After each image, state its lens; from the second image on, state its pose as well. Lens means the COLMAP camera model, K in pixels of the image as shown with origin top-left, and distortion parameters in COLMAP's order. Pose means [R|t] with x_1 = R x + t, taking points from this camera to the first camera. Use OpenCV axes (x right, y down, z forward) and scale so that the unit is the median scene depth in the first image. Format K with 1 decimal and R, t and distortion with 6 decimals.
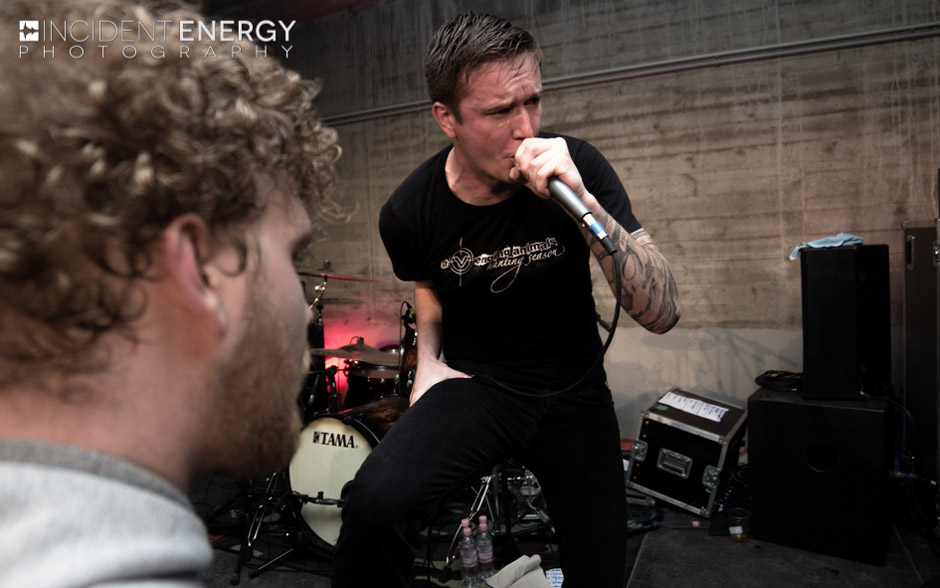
lens RADIAL K [[615.4, 0, 473.2], [0, 615.4, 273.2], [0, 0, 1]] dist [-0.122159, 0.052551]
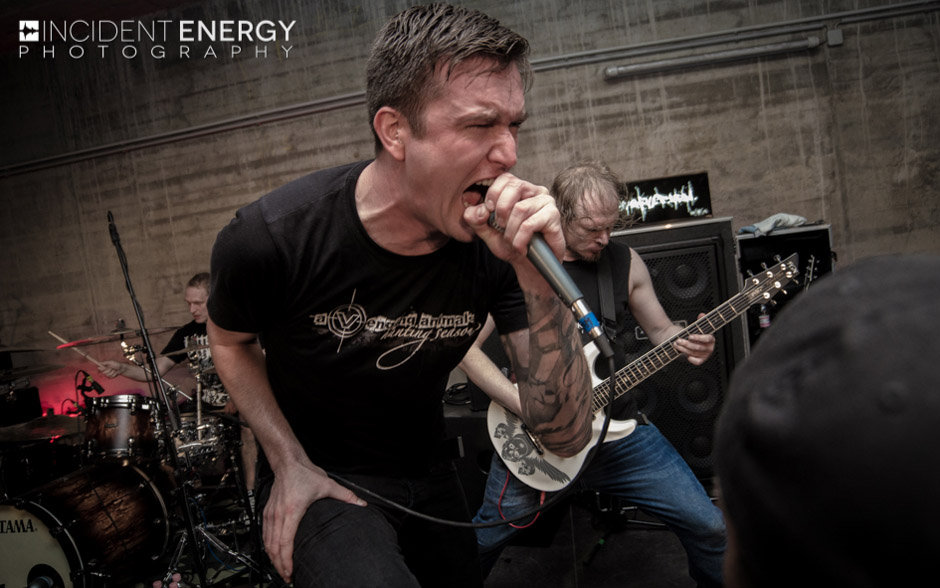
lens RADIAL K [[615.4, 0, 473.2], [0, 615.4, 273.2], [0, 0, 1]] dist [-0.122159, 0.052551]
pose [[0.949982, -0.110538, 0.292089, 0.167858], [0.107977, 0.993841, 0.024925, -0.047131], [-0.293045, 0.007860, 0.956066, -0.060852]]
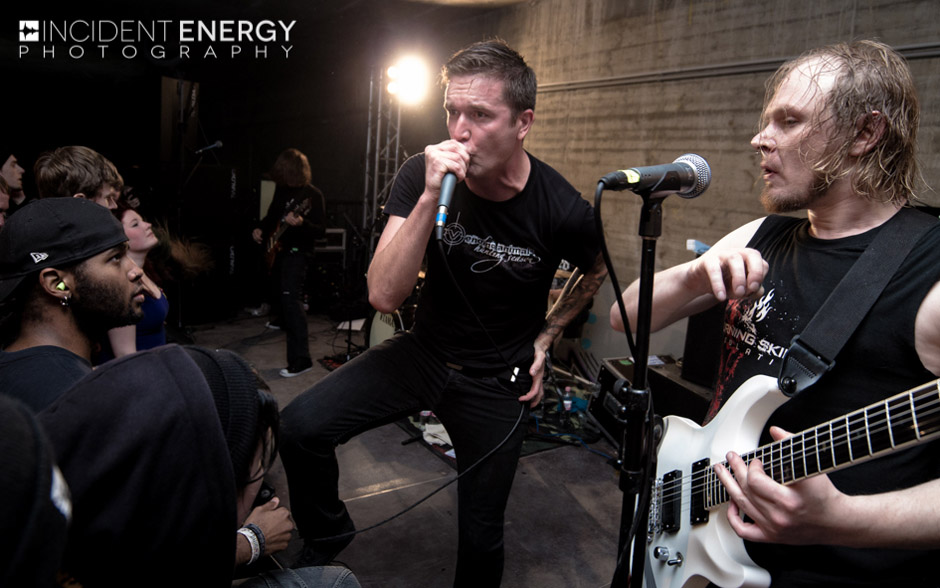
lens RADIAL K [[615.4, 0, 473.2], [0, 615.4, 273.2], [0, 0, 1]] dist [-0.122159, 0.052551]
pose [[0.843351, 0.194012, -0.501117, 0.512511], [-0.135857, 0.979234, 0.150481, -0.080609], [0.519906, -0.058829, 0.852196, -0.166286]]
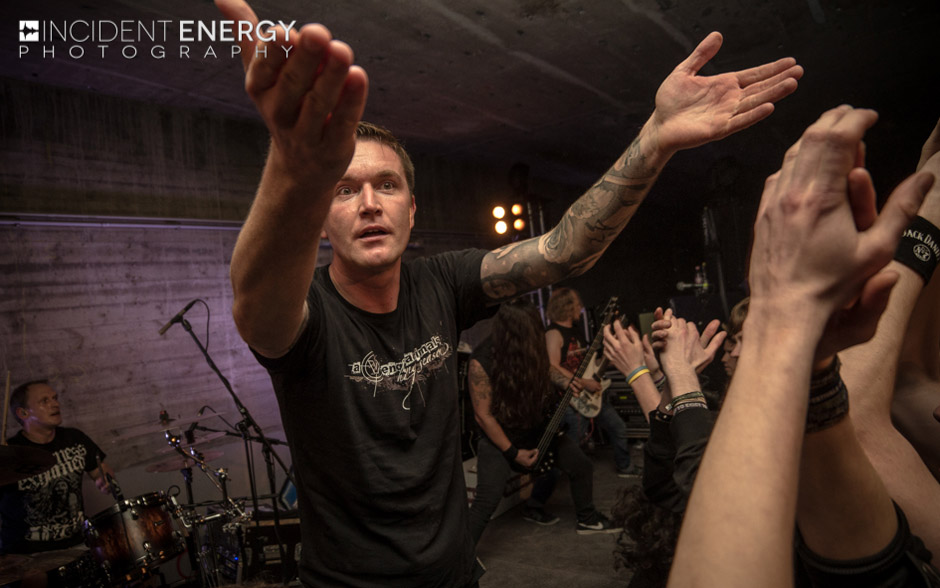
lens RADIAL K [[612.3, 0, 470.7], [0, 612.3, 302.0], [0, 0, 1]] dist [-0.123775, 0.054337]
pose [[0.199823, 0.032593, 0.979290, -0.606094], [0.135490, 0.988926, -0.060561, -0.053324], [-0.970419, 0.144786, 0.193194, 0.224431]]
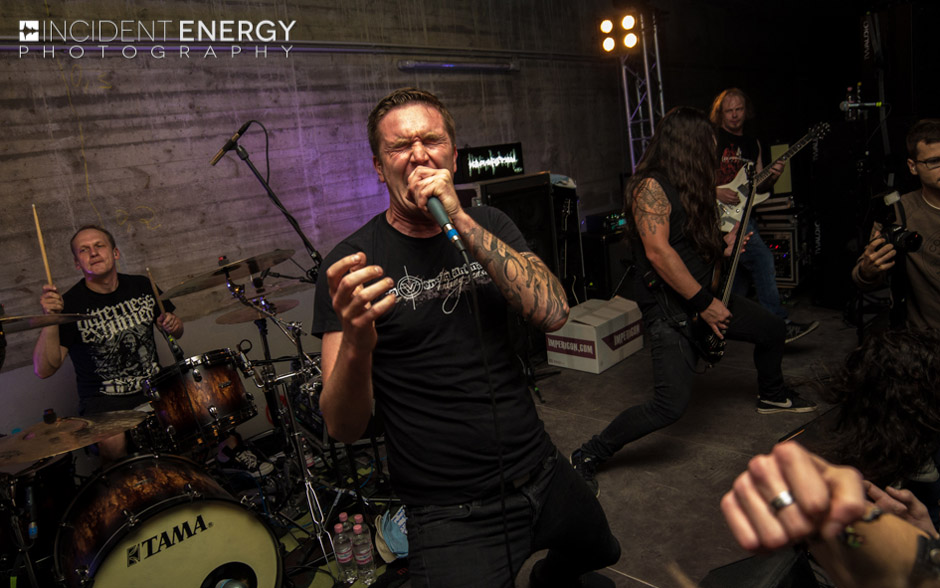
lens RADIAL K [[615.4, 0, 473.2], [0, 615.4, 273.2], [0, 0, 1]] dist [-0.122159, 0.052551]
pose [[0.335276, -0.170521, 0.926560, -0.475136], [0.139770, 0.981603, 0.130075, -0.044976], [-0.931694, 0.085894, 0.352942, 0.282202]]
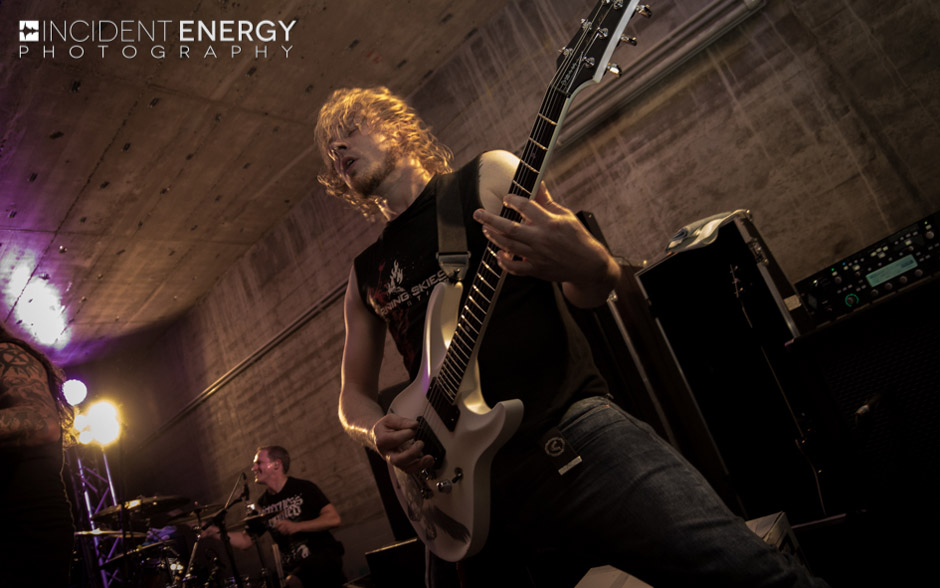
lens RADIAL K [[623.4, 0, 476.4], [0, 623.4, 295.6], [0, 0, 1]] dist [-0.124508, 0.058054]
pose [[0.916295, -0.360625, -0.174223, 0.674883], [0.301103, 0.907121, -0.294055, 0.116179], [0.264085, 0.216982, 0.939775, -0.037839]]
